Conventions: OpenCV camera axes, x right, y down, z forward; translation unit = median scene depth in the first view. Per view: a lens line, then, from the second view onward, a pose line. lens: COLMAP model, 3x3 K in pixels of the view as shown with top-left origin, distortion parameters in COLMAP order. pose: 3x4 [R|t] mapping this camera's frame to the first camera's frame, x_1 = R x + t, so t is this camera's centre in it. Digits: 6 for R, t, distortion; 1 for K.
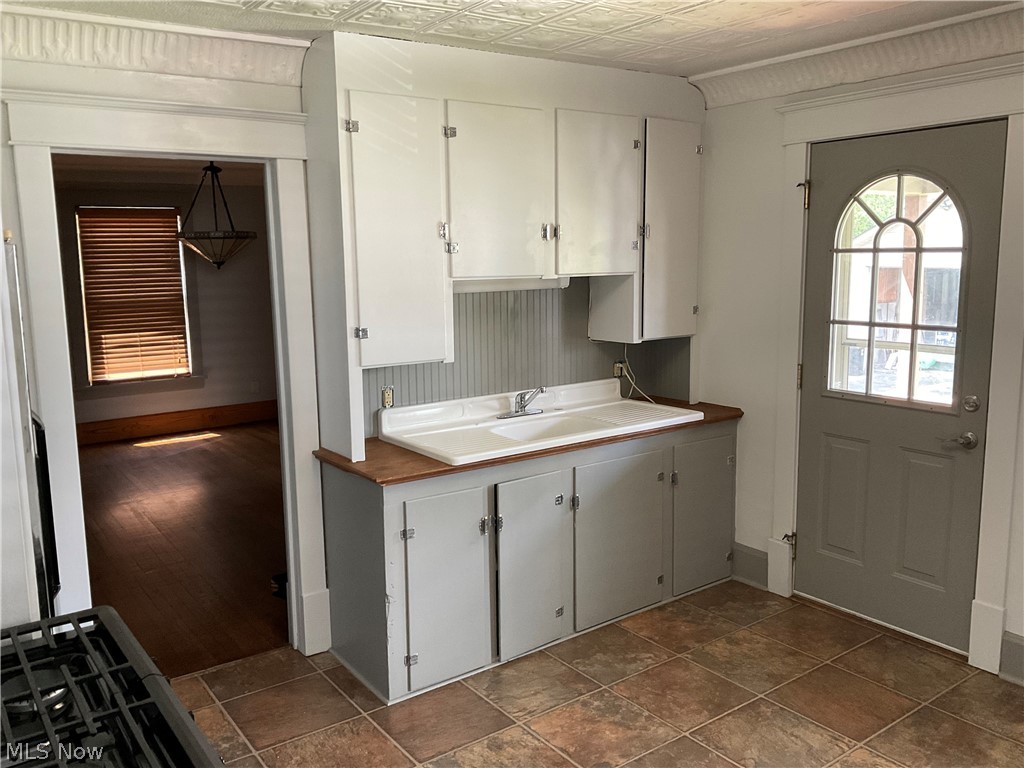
lens RADIAL K [[854.5, 0, 505.4], [0, 854.5, 383.9], [0, 0, 1]] dist [0.111035, -0.213019]
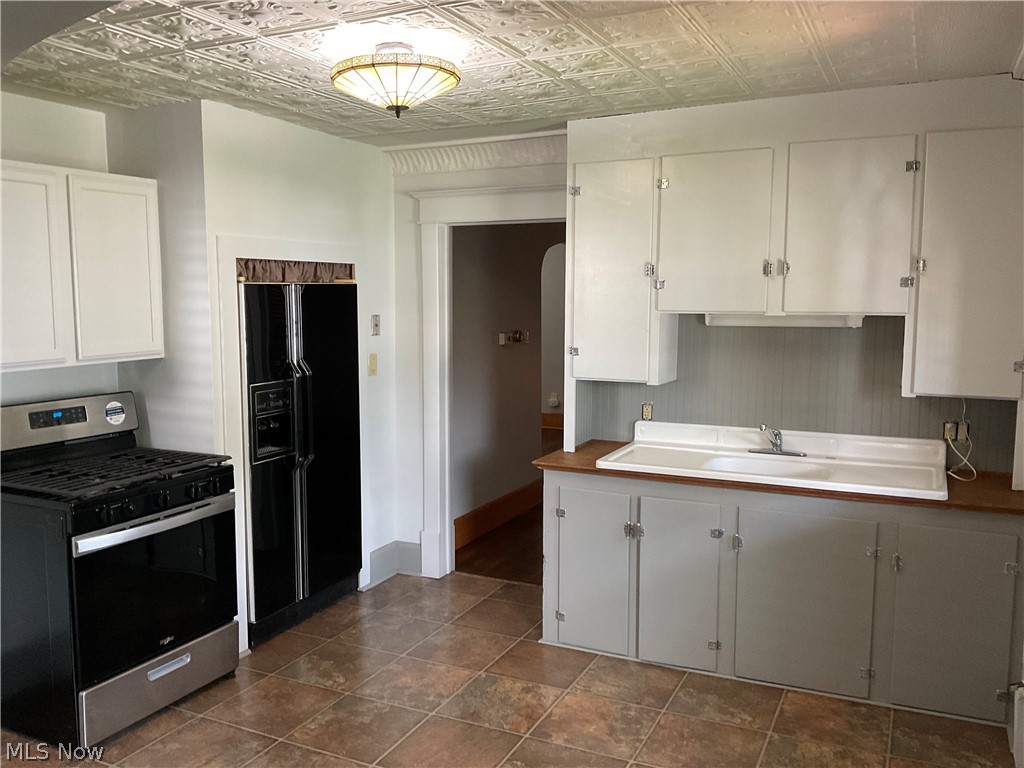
lens RADIAL K [[854.5, 0, 505.4], [0, 854.5, 383.9], [0, 0, 1]] dist [0.111035, -0.213019]
pose [[0.469244, 0.111121, -0.876049, 0.834957], [-0.136972, 0.989203, 0.052107, -0.058754], [0.872381, 0.095544, 0.479398, 0.286475]]
